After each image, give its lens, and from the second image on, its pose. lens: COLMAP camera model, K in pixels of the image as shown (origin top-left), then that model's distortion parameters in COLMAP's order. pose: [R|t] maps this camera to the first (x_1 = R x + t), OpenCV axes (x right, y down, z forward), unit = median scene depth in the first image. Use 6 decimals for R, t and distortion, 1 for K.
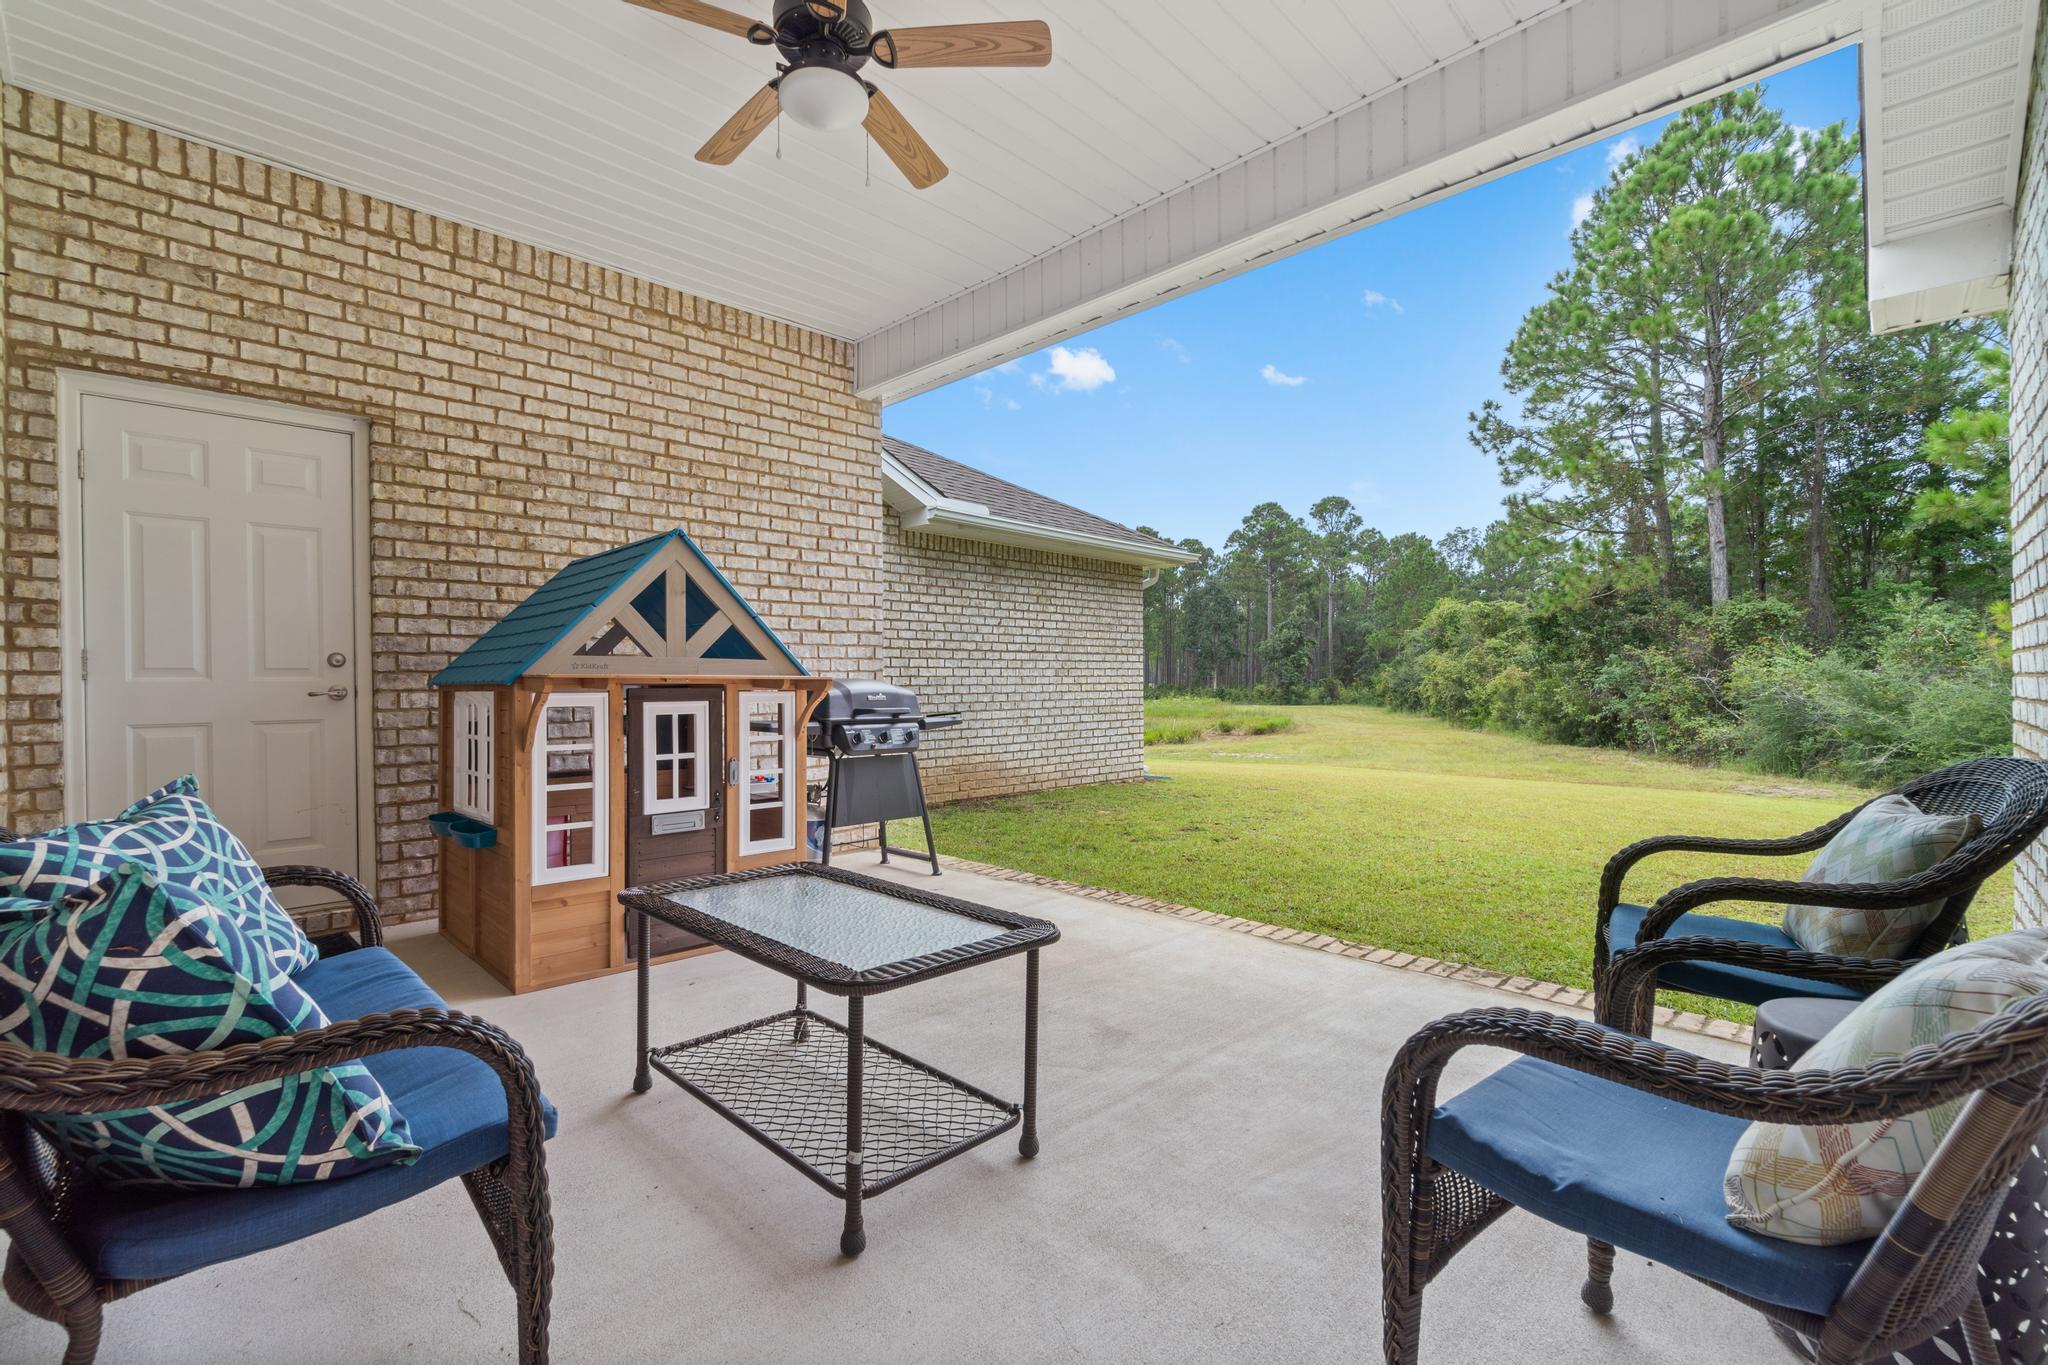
lens RADIAL K [[865.1, 0, 1024.0], [0, 865.1, 682.5], [0, 0, 1]] dist [-0.015936, 0.000297]
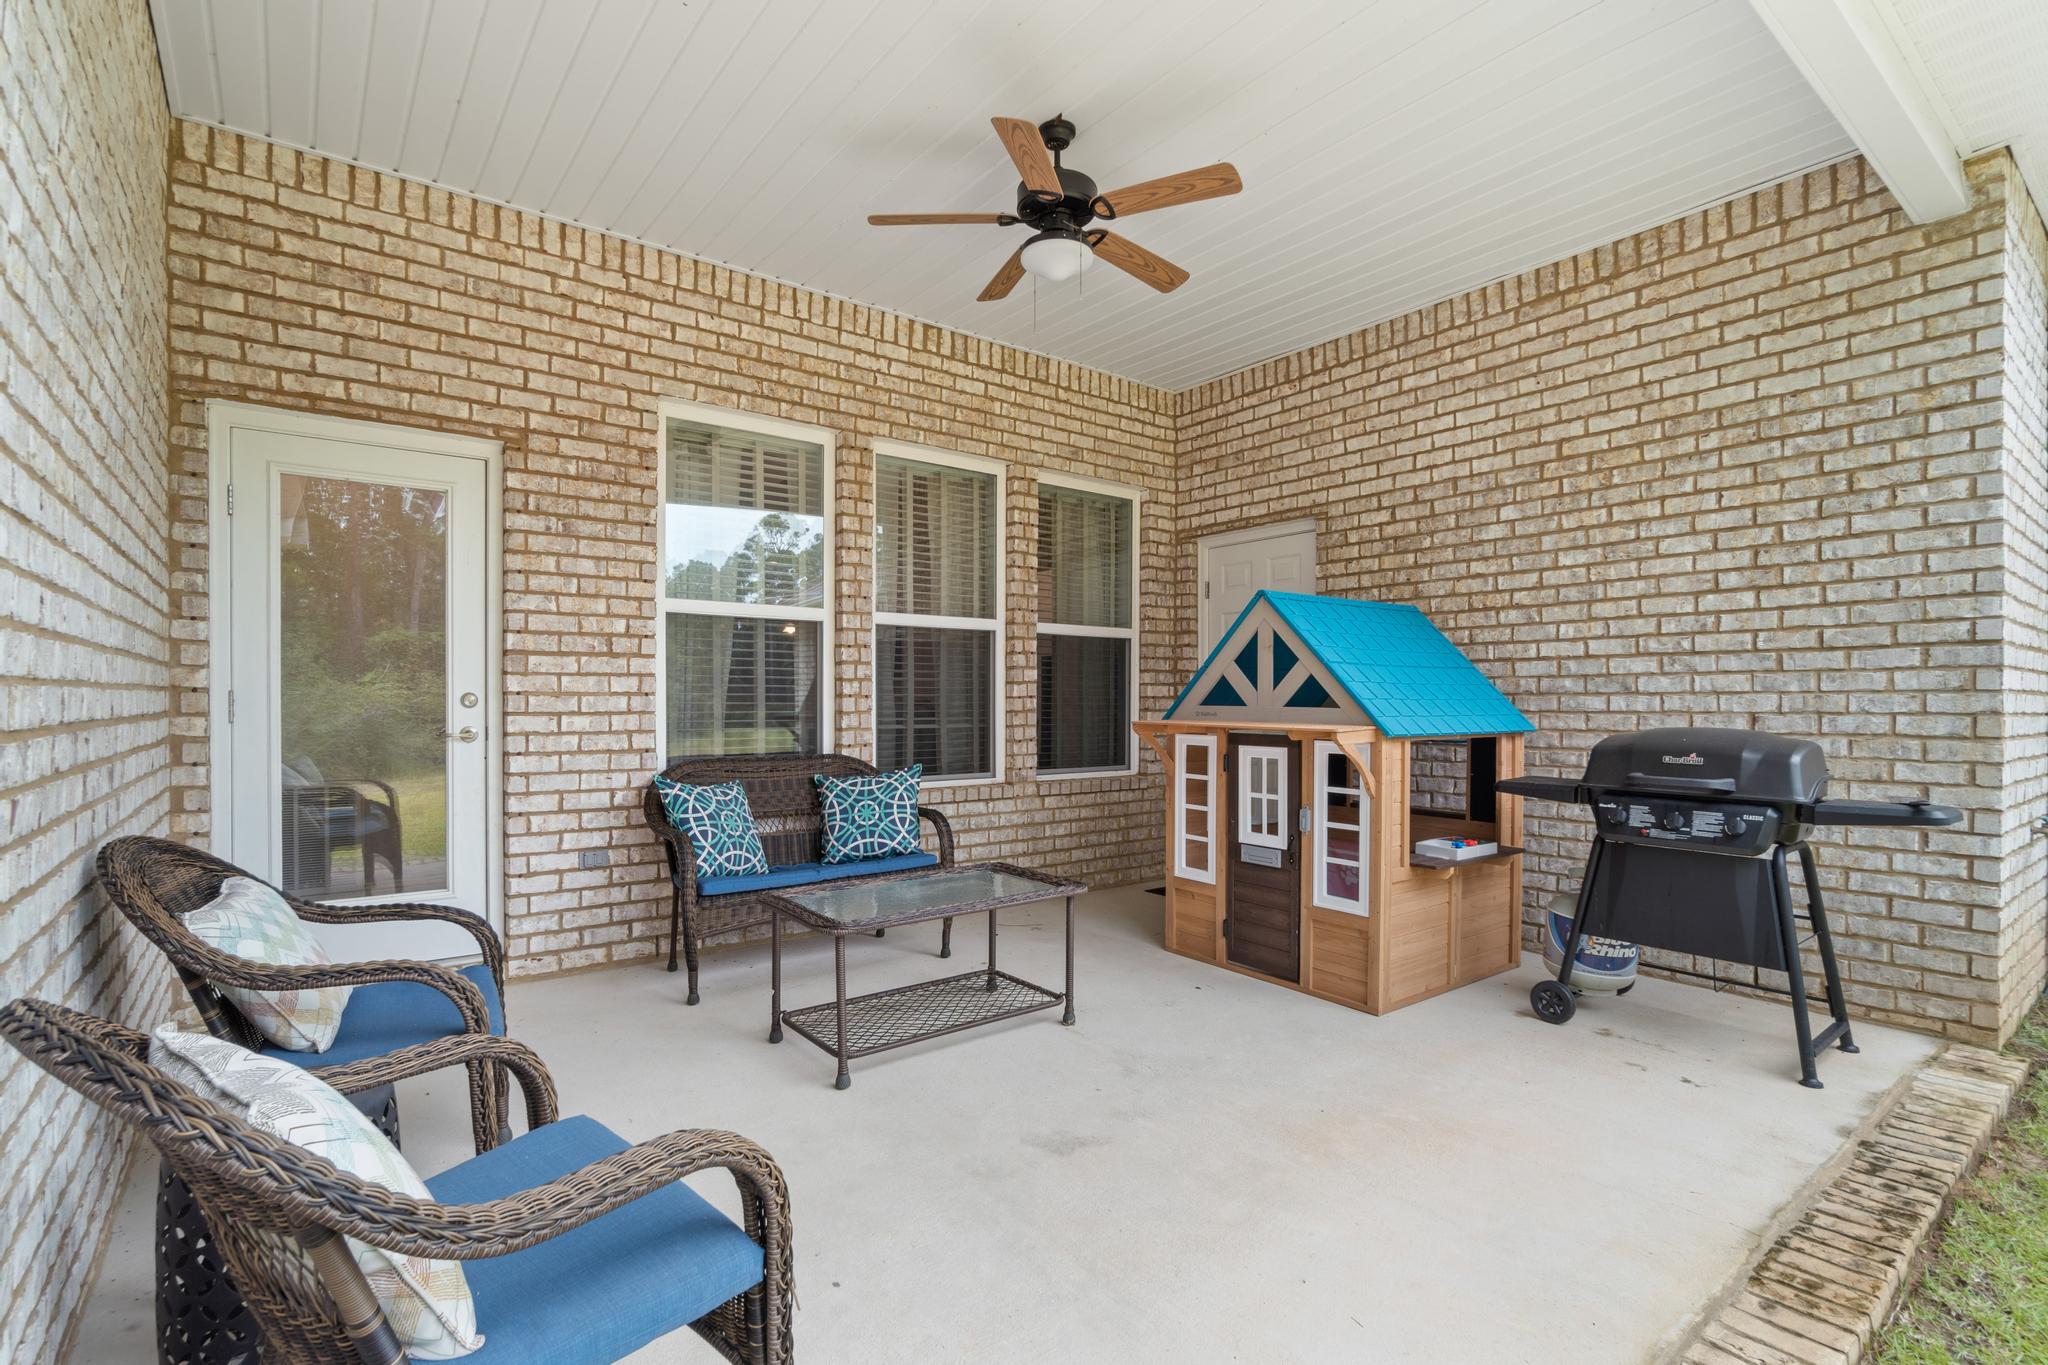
lens RADIAL K [[976.2, 0, 1024.0], [0, 976.2, 682.5], [0, 0, 1]] dist [0.001617, -0.000214]
pose [[-0.134883, -0.006480, -0.990840, 0.649709], [0.003465, 0.999969, -0.007012, -0.038690], [0.990855, -0.004379, -0.134857, 0.636888]]
